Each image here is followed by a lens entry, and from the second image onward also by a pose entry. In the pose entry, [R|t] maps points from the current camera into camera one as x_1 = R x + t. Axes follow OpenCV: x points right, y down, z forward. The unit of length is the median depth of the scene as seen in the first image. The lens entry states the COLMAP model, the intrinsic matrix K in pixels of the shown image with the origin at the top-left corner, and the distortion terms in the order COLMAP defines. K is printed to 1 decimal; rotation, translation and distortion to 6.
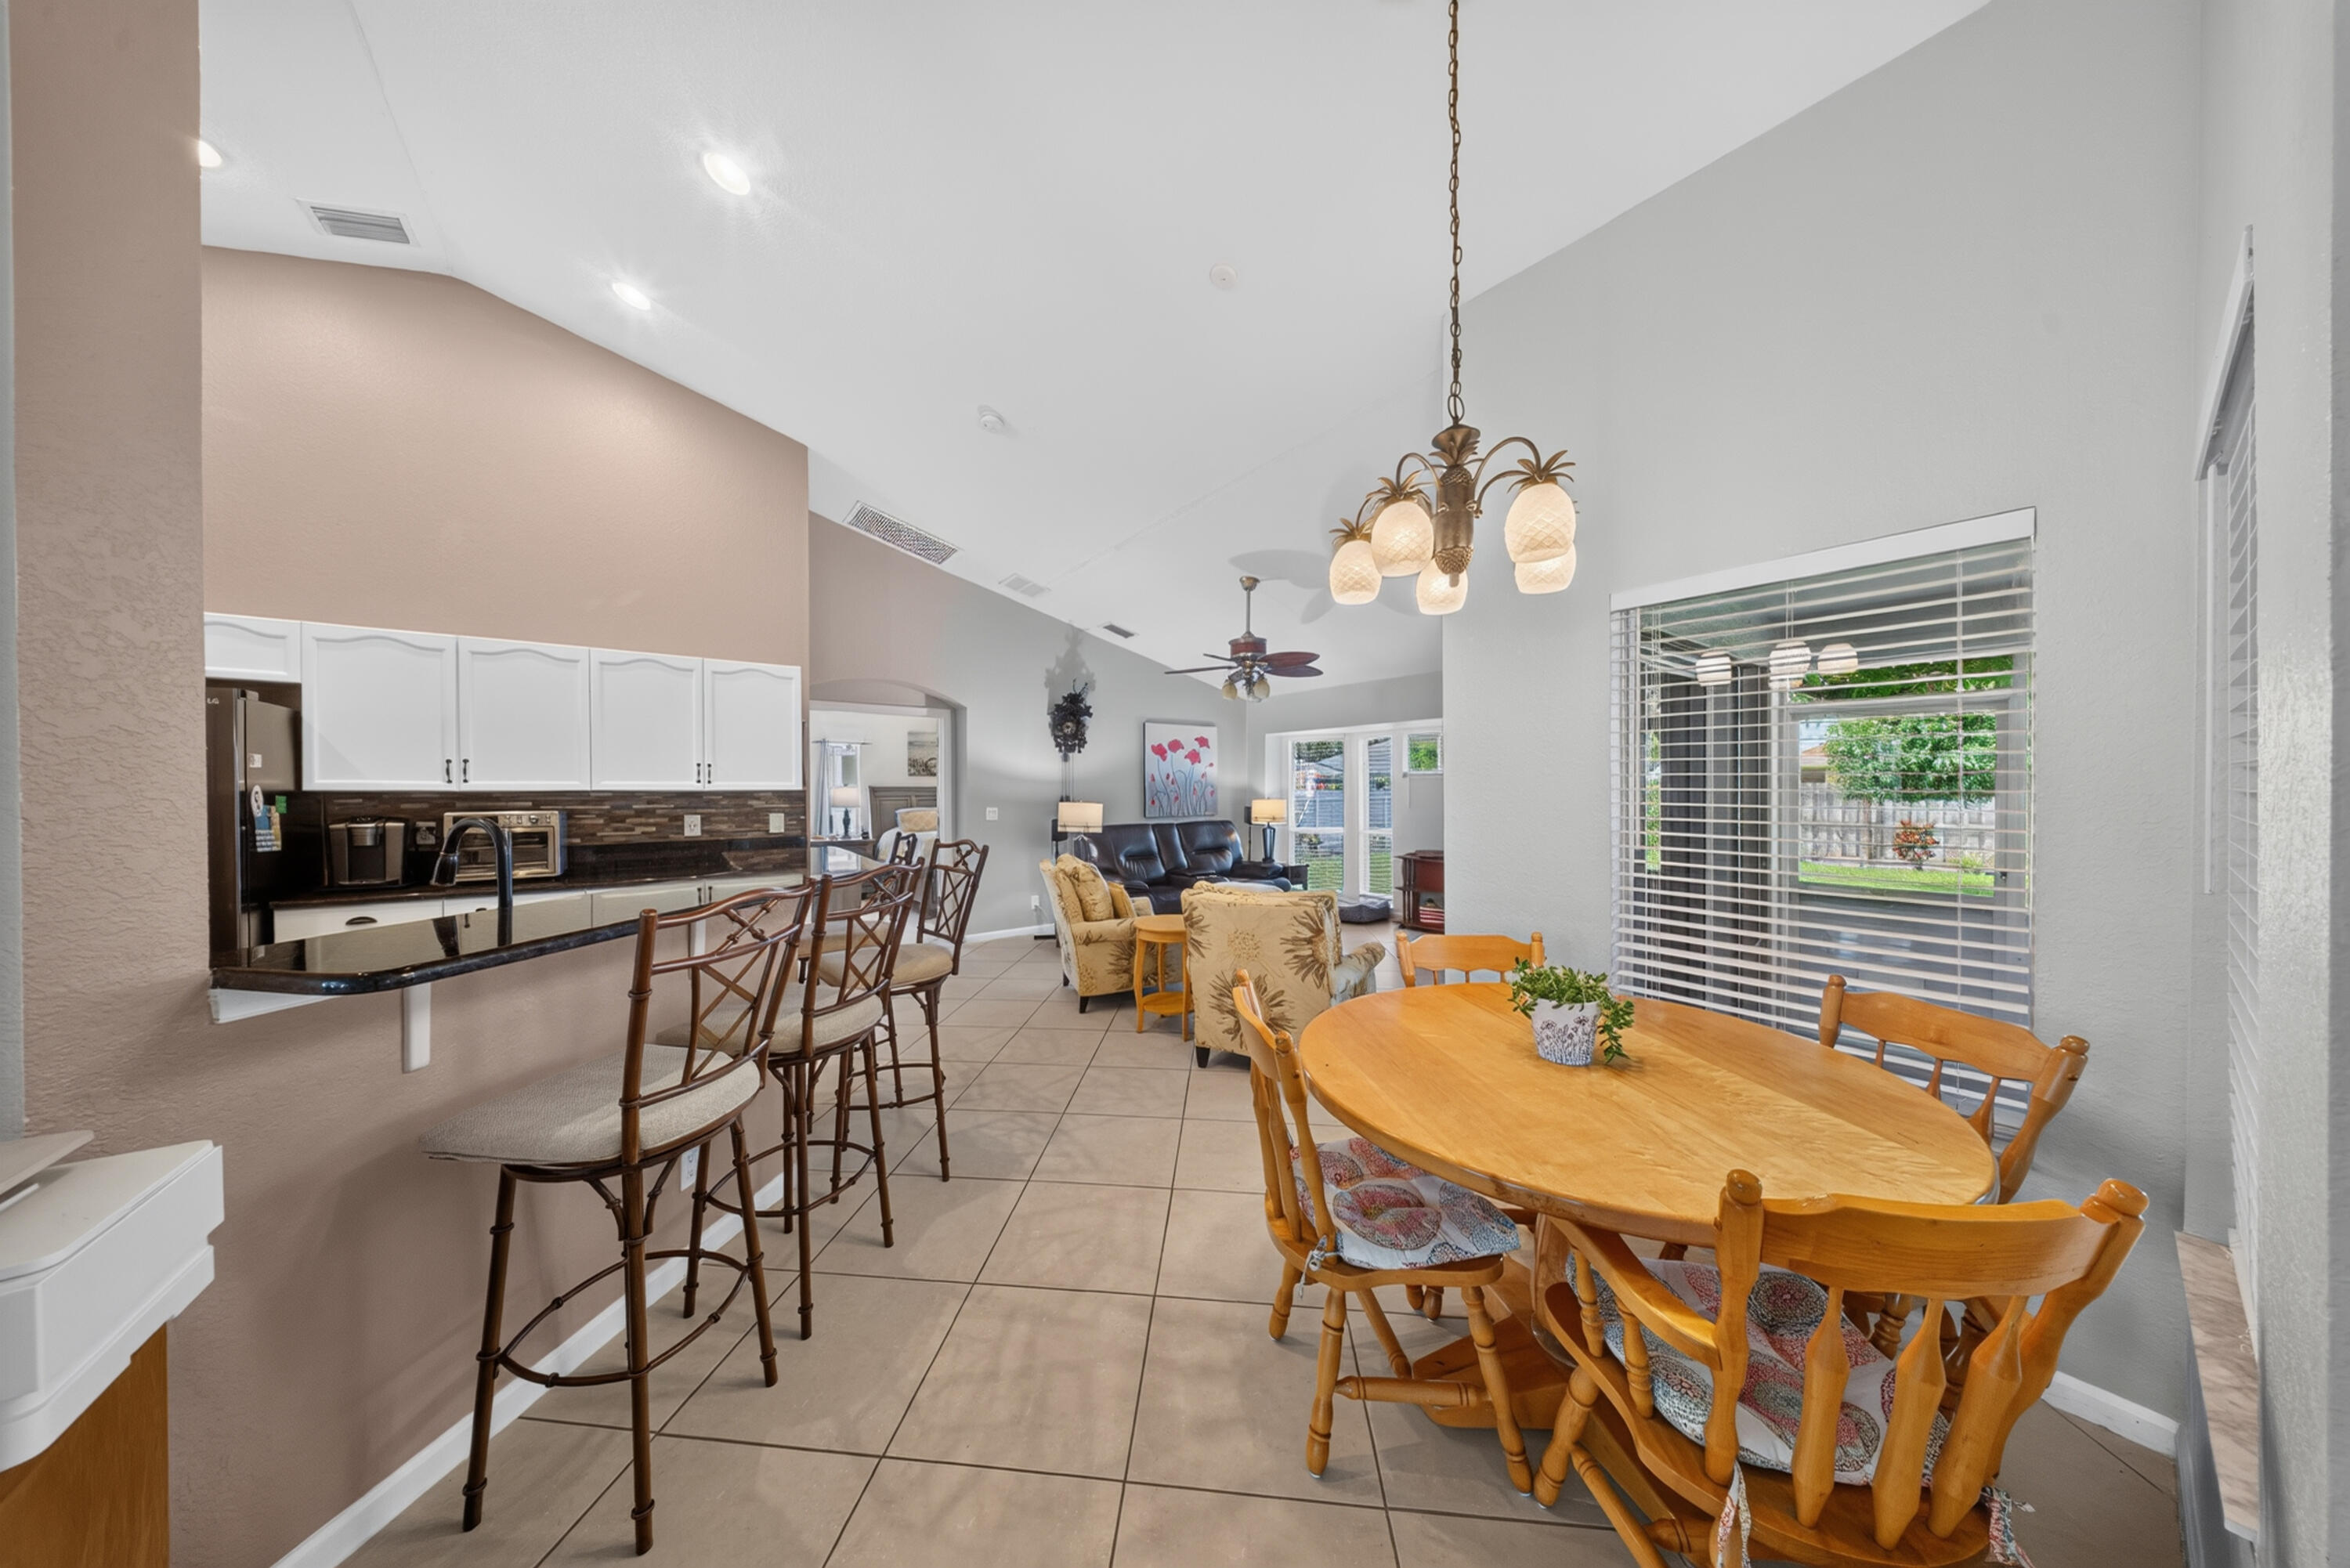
lens RADIAL K [[686.3, 0, 1155.4], [0, 686.3, 794.1], [0, 0, 1]] dist [-0.011599, -0.000019]
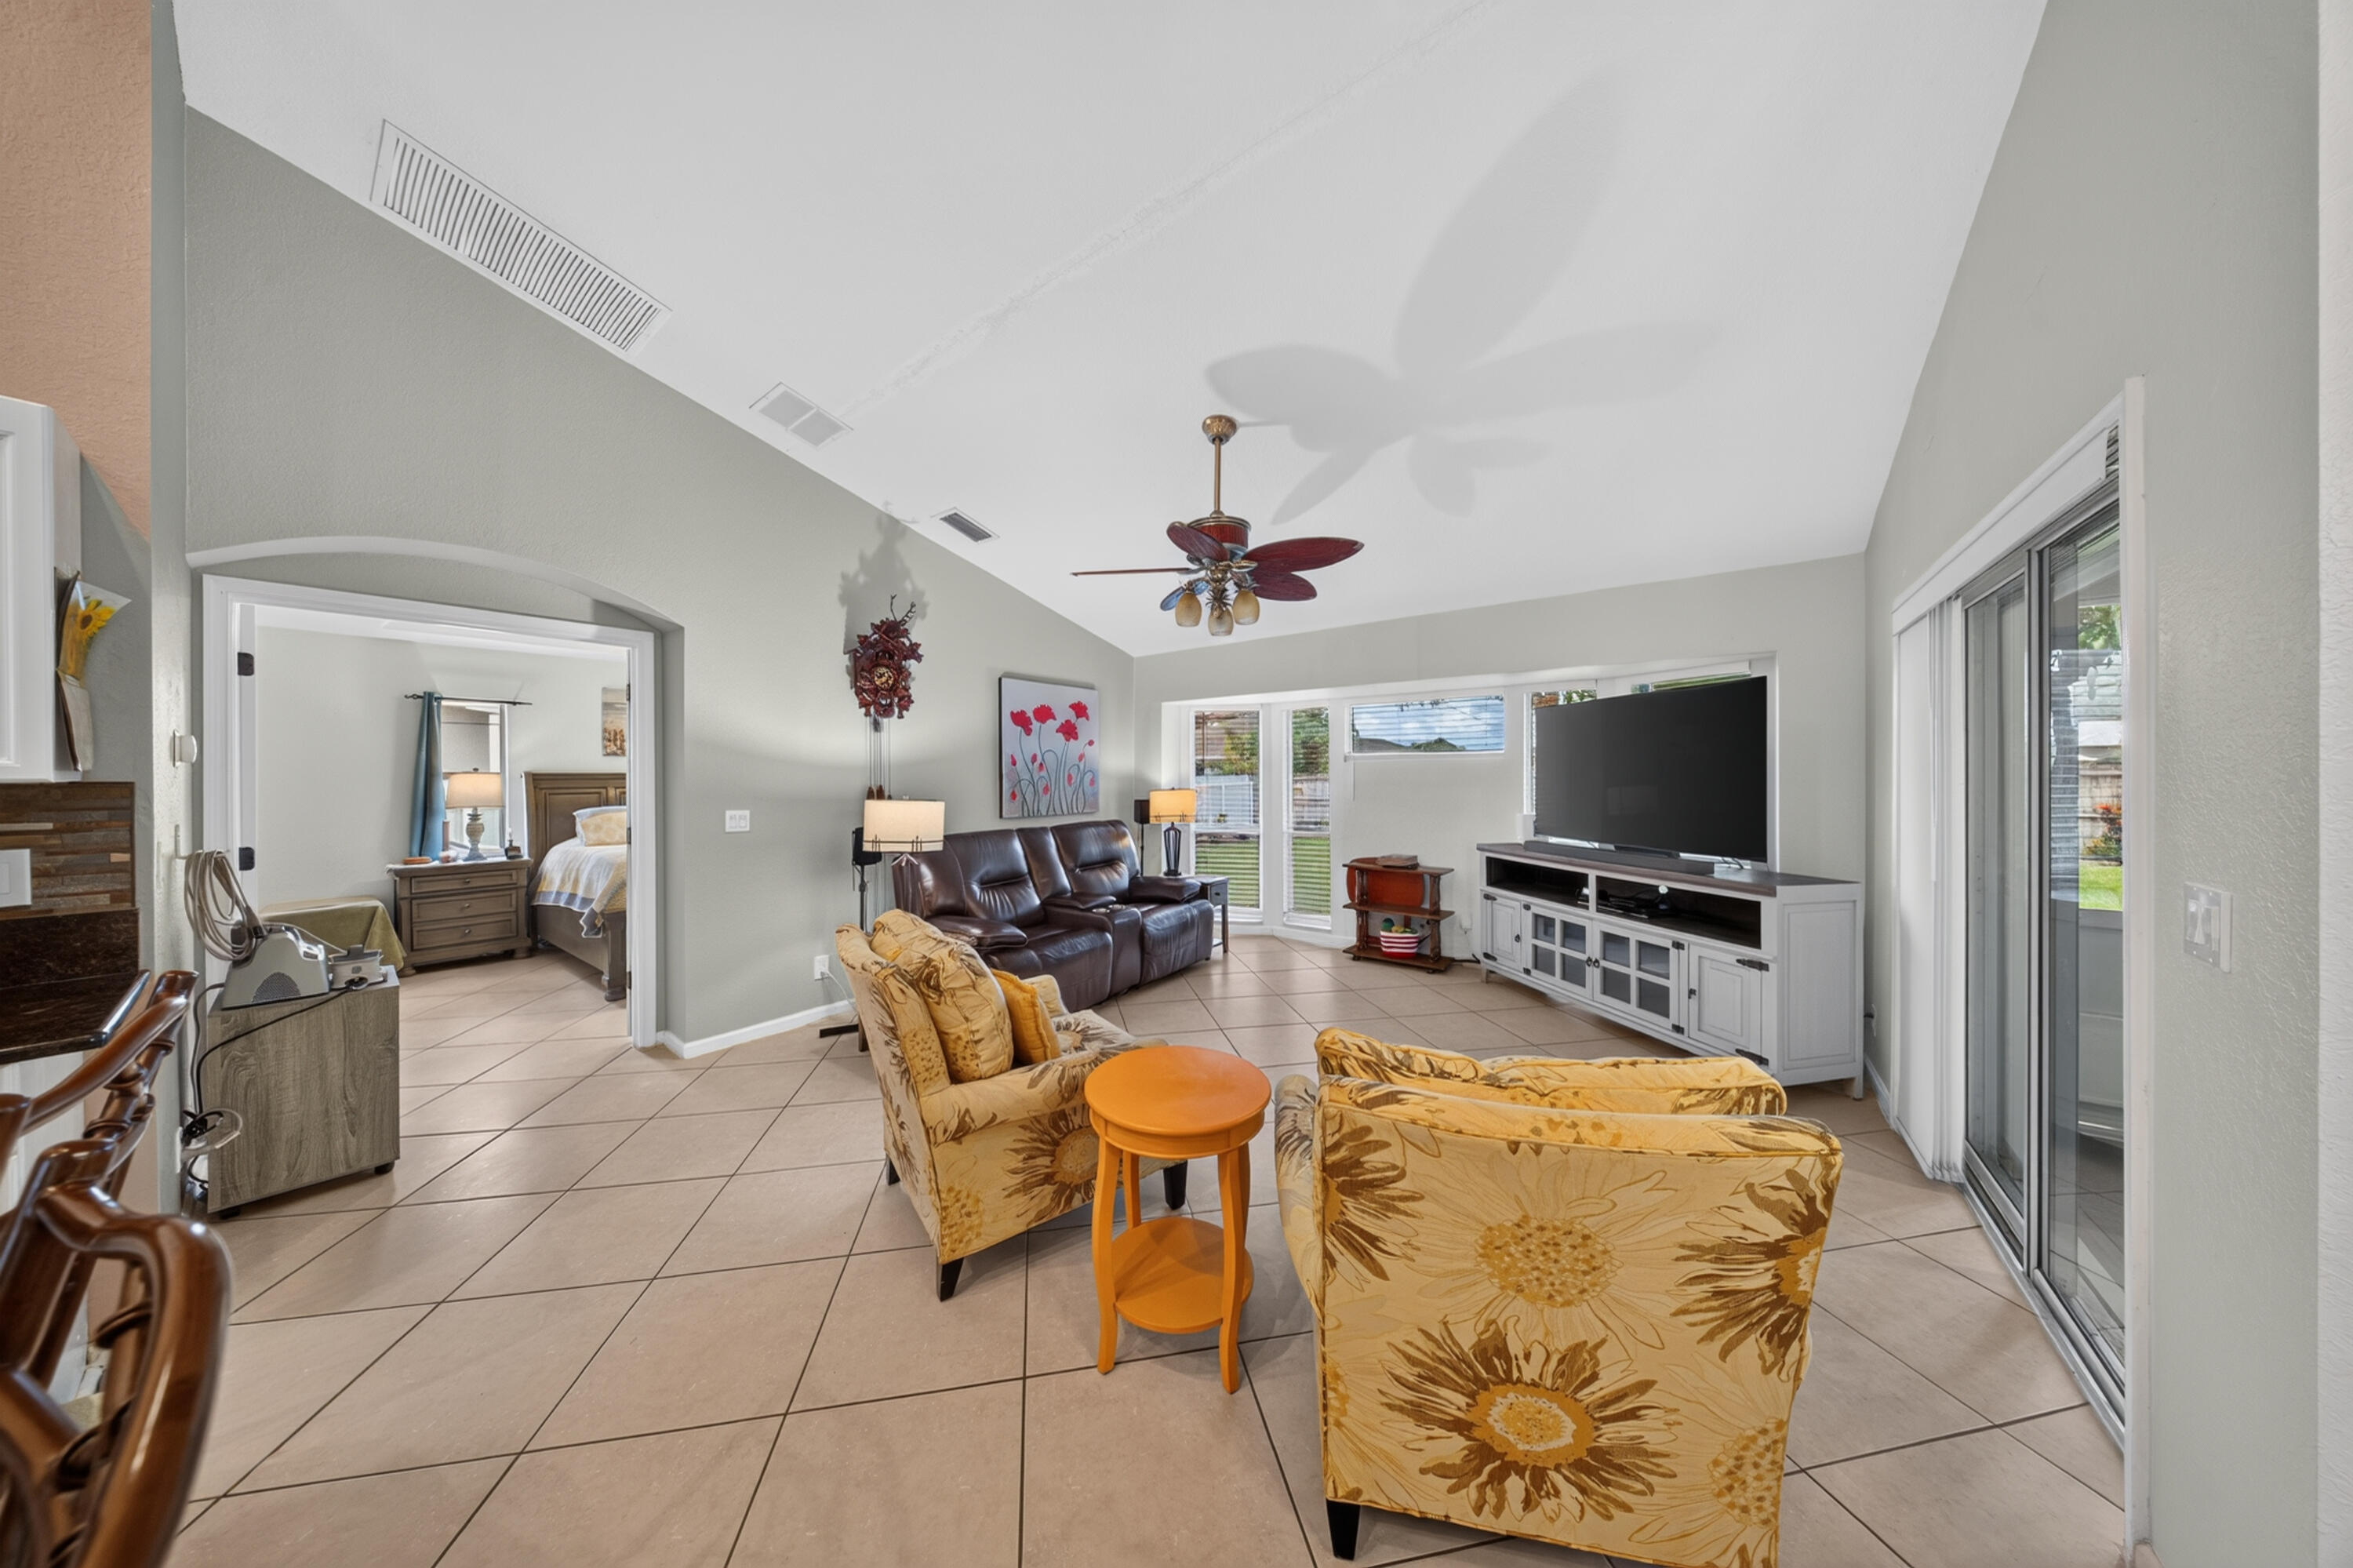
lens RADIAL K [[689.0, 0, 1166.2], [0, 689.0, 776.5], [0, 0, 1]] dist [0.007866, -0.004989]
pose [[0.957229, -0.001462, 0.289328, -0.061115], [0.003419, 0.999975, -0.006258, -0.002575], [-0.289312, 0.006980, 0.957210, 0.335596]]
